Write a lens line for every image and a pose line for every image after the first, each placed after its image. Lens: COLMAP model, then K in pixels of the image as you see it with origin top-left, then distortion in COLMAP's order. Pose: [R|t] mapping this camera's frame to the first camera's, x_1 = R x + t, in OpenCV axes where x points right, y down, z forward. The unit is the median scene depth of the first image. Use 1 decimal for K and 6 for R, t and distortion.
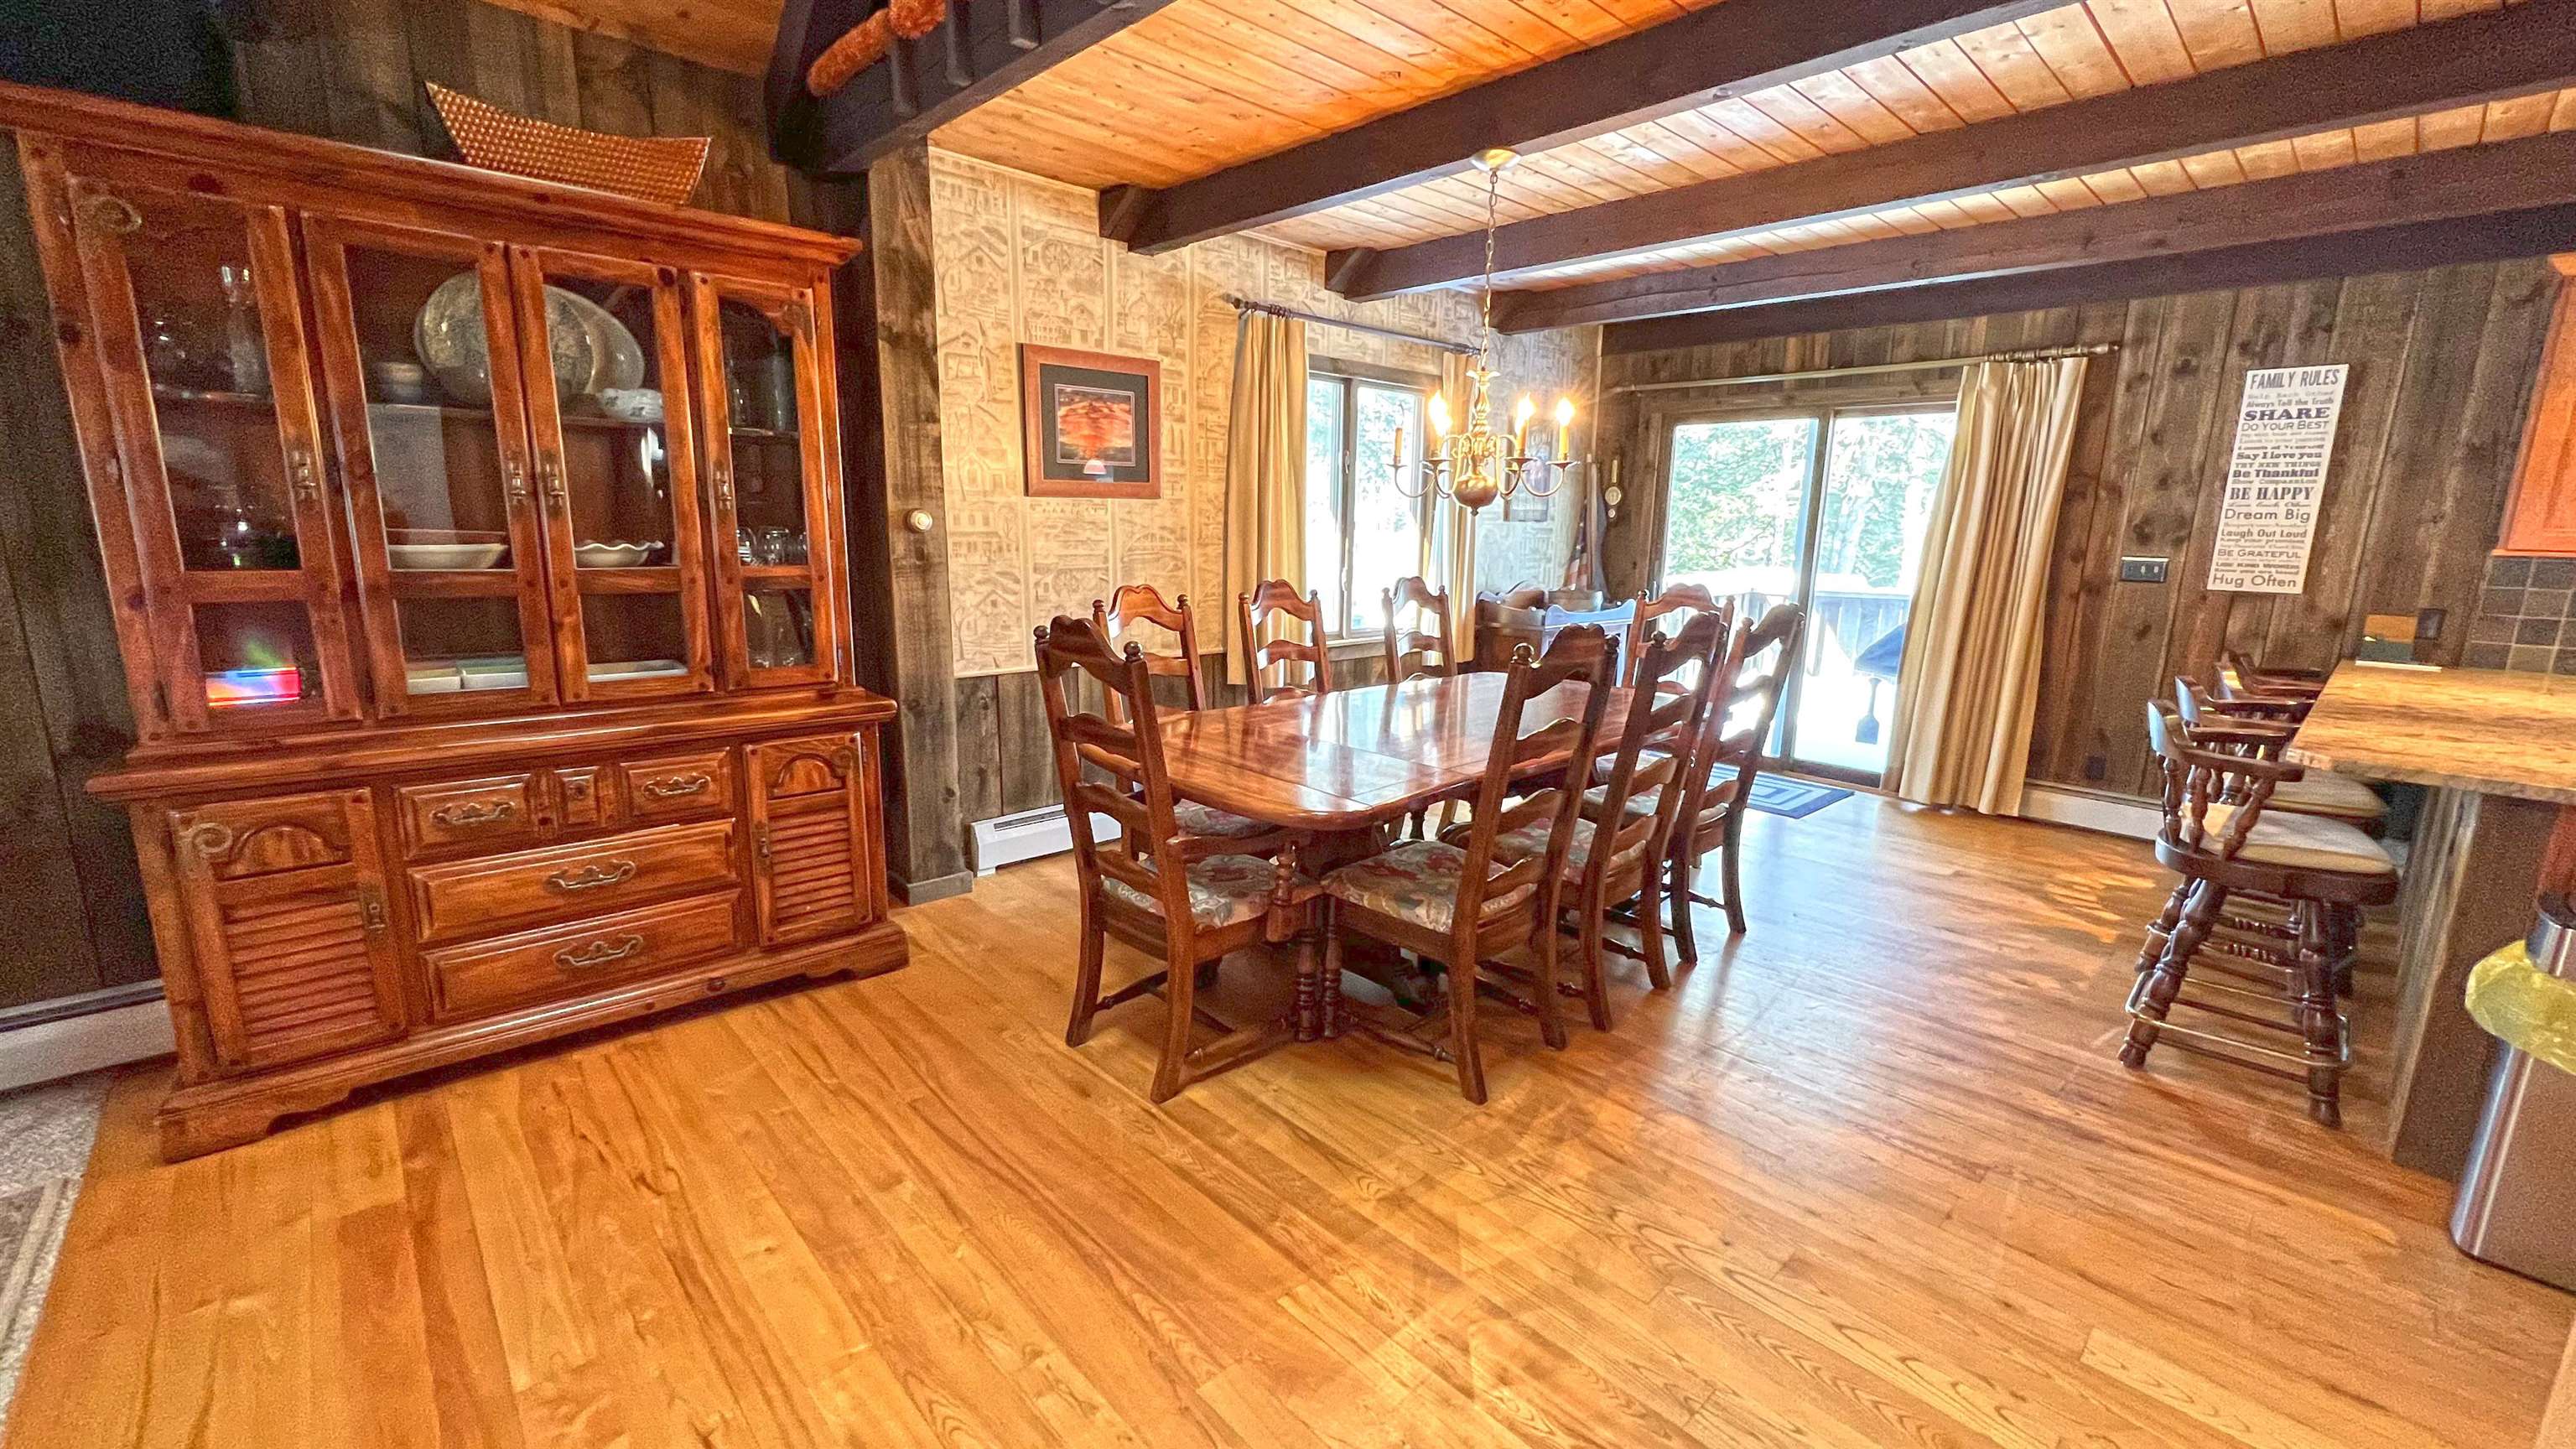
lens RADIAL K [[1029.8, 0, 1291.4], [0, 1029.8, 728.8], [0, 0, 1]] dist [0.001069, -0.000507]
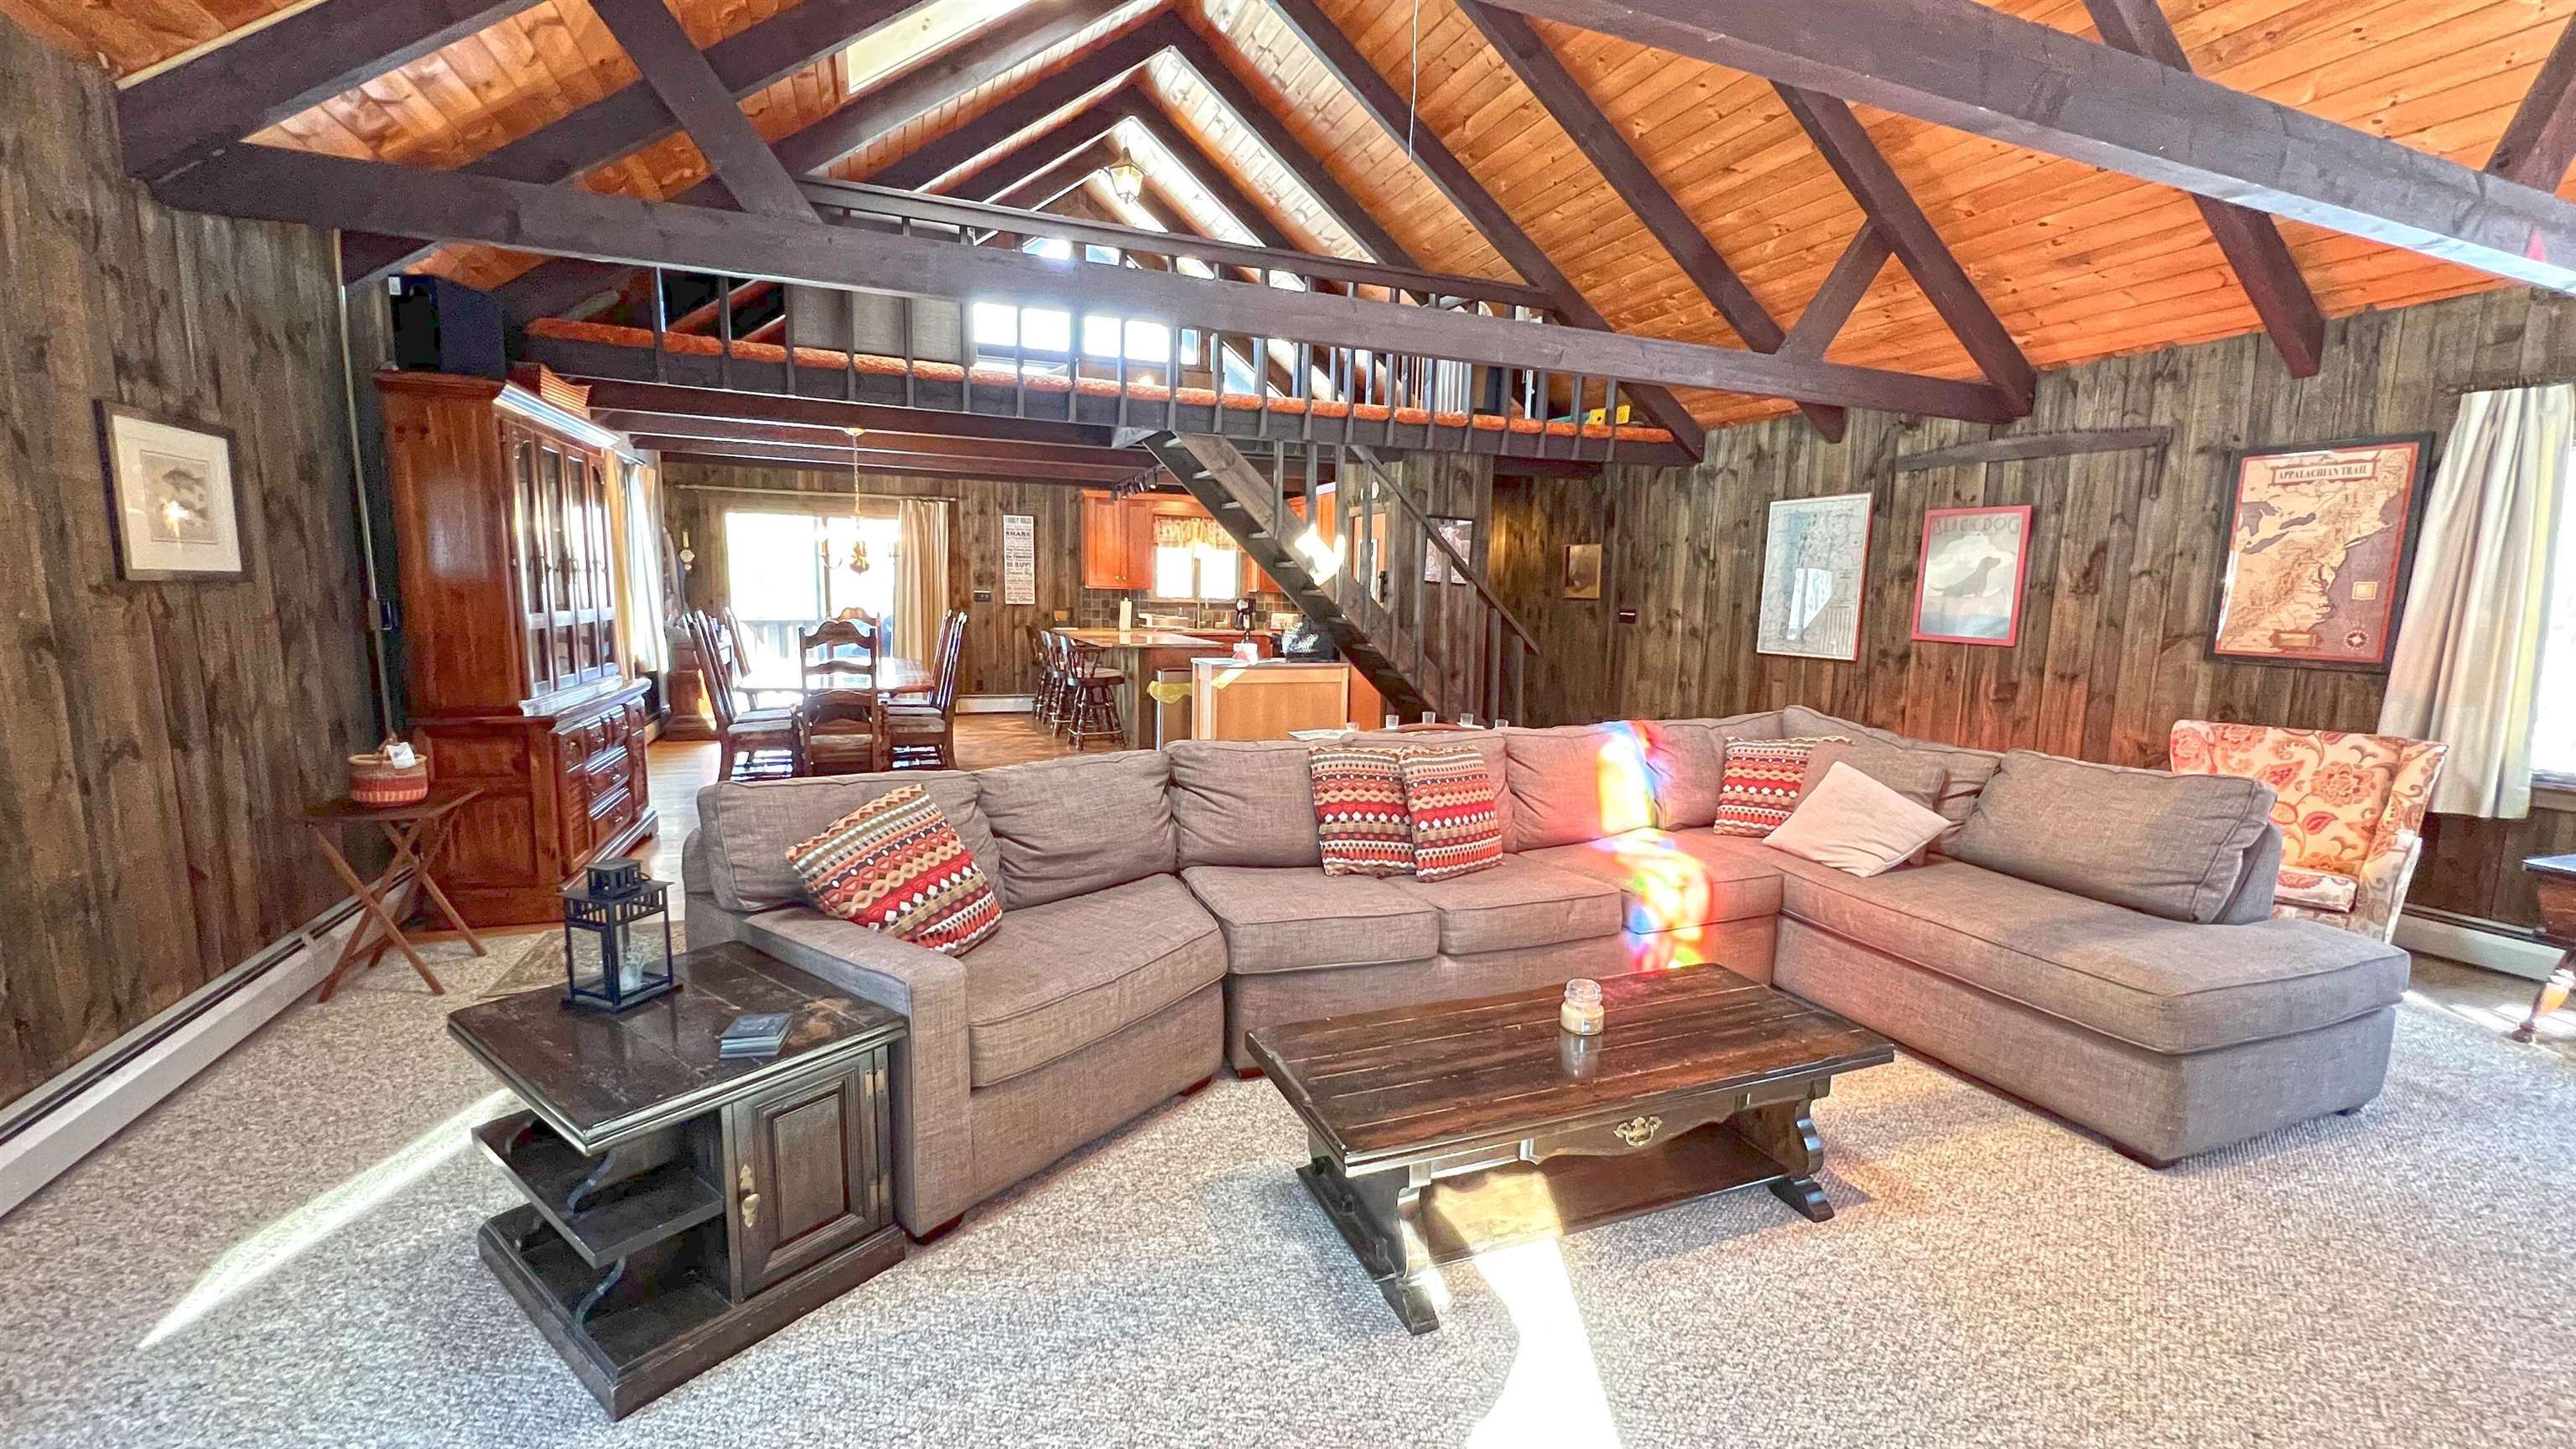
lens RADIAL K [[1029.8, 0, 1291.4], [0, 1029.8, 728.8], [0, 0, 1]] dist [0.001069, -0.000507]
pose [[0.364646, -0.139856, 0.920583, -1.184914], [0.172066, 0.981750, 0.080993, 0.075370], [-0.915110, 0.128867, 0.382056, -0.517851]]
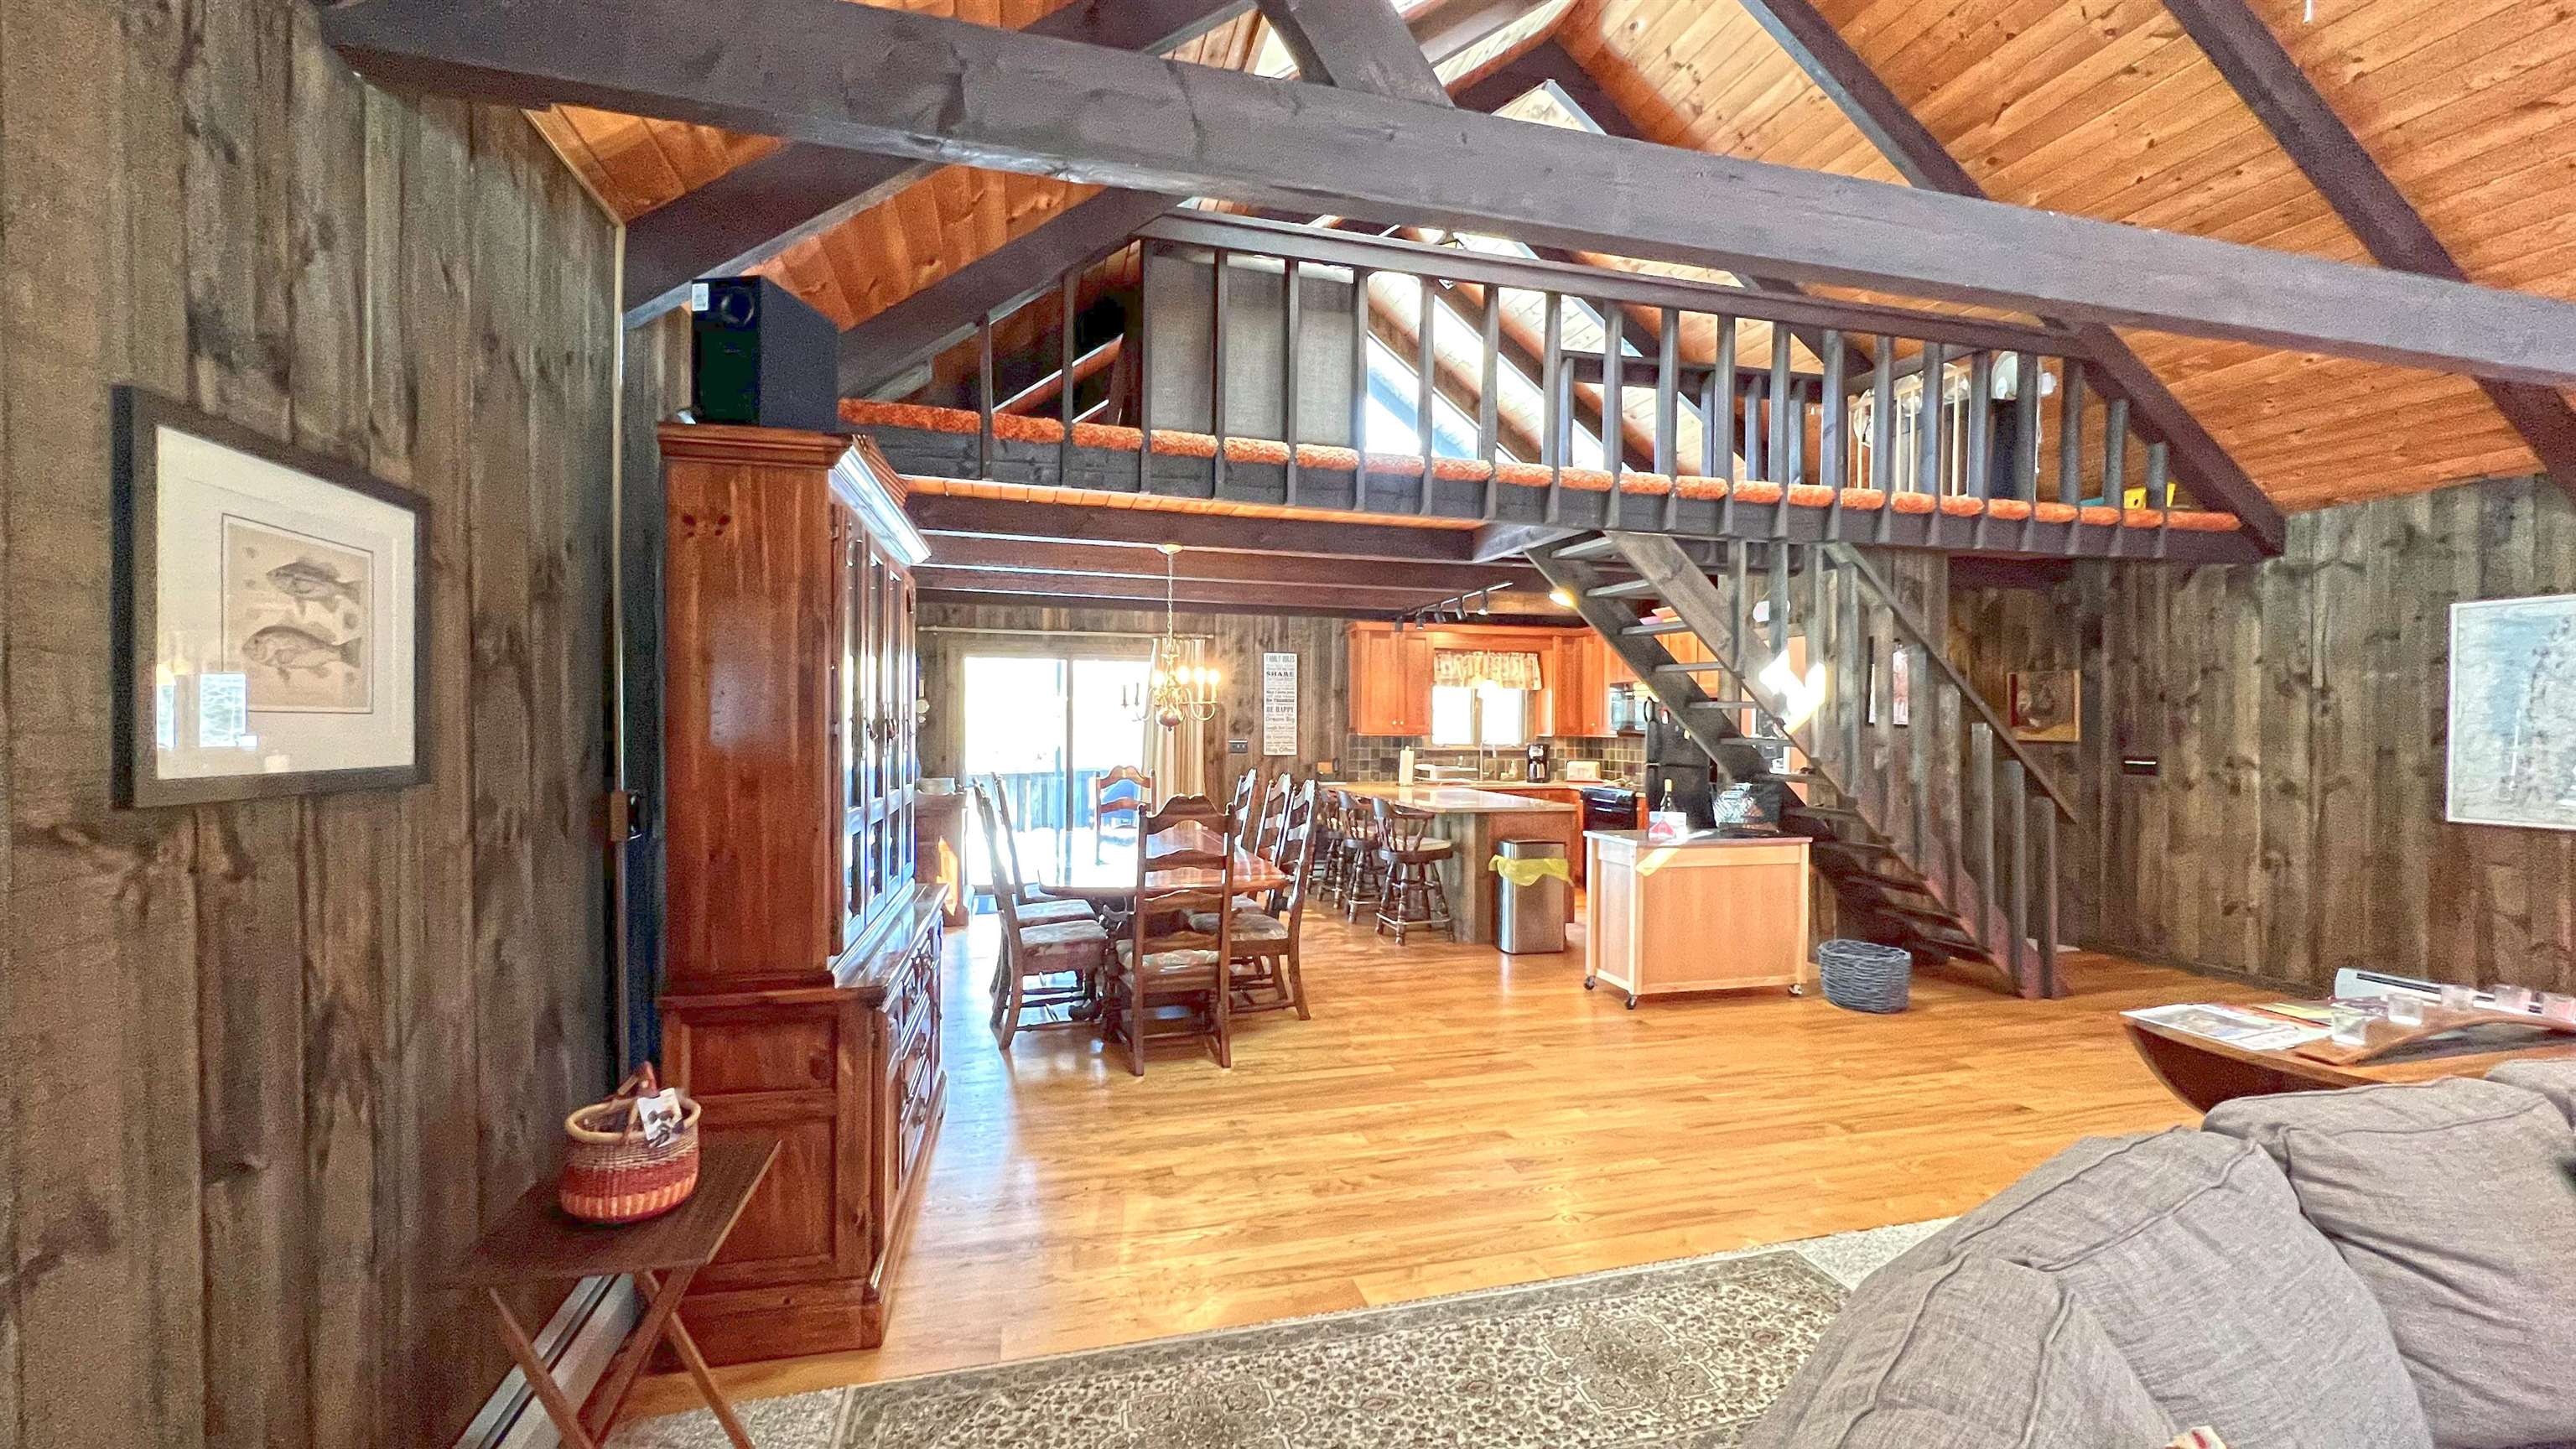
lens RADIAL K [[1029.8, 0, 1291.4], [0, 1029.8, 728.8], [0, 0, 1]] dist [0.001069, -0.000507]
pose [[0.471100, -0.023188, 0.881775, -0.941522], [0.179475, 0.981263, -0.070082, -0.035116], [-0.863628, 0.191272, 0.466435, -0.011627]]
